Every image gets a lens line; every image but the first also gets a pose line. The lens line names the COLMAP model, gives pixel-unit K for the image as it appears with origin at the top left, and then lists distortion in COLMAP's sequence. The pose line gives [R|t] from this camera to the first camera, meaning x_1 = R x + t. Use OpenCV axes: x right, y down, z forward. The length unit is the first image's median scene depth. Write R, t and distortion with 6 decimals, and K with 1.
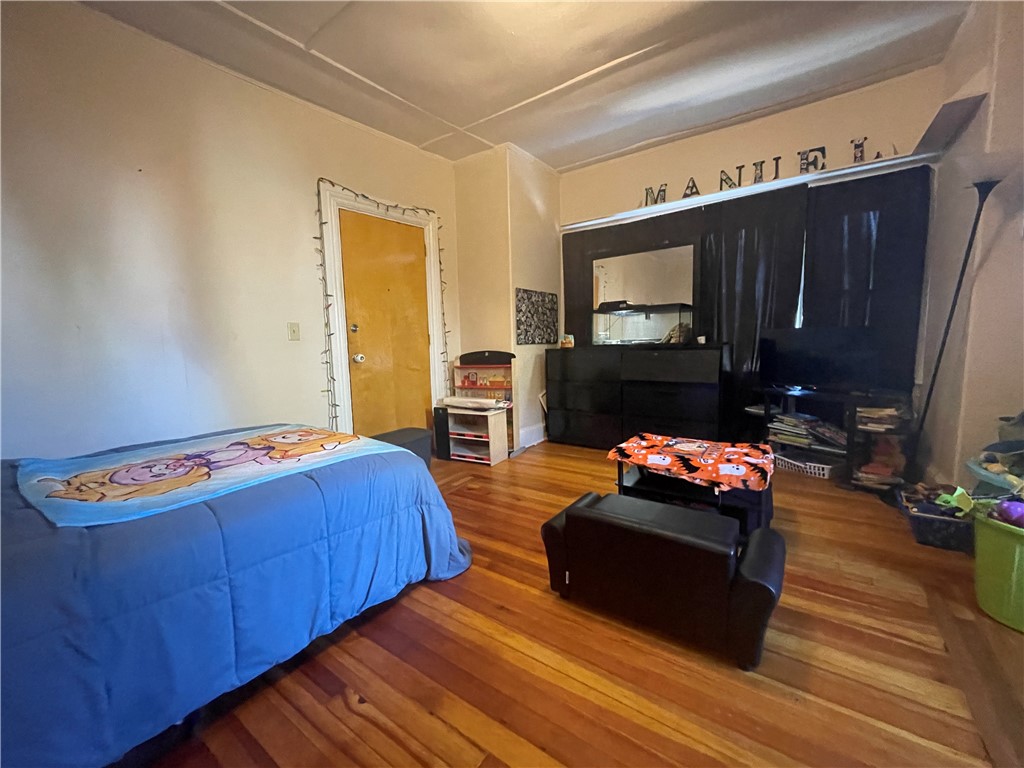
lens RADIAL K [[417.9, 0, 512.0], [0, 417.9, 384.0], [0, 0, 1]] dist [0.001506, 0.000077]
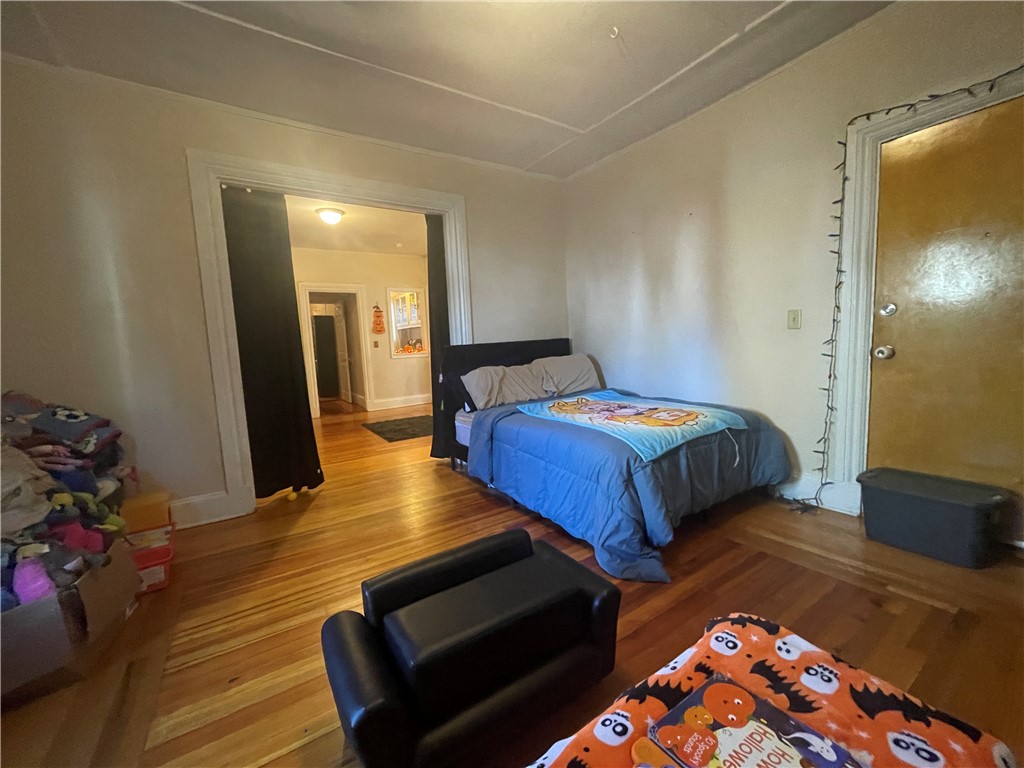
lens RADIAL K [[411.2, 0, 512.0], [0, 411.2, 384.0], [0, 0, 1]] dist [-0.001969, -0.000224]
pose [[-0.355733, 0.141632, -0.923793, 0.648821], [-0.050582, 0.984084, 0.170353, -0.123255], [0.933218, 0.107328, -0.342907, 0.854903]]
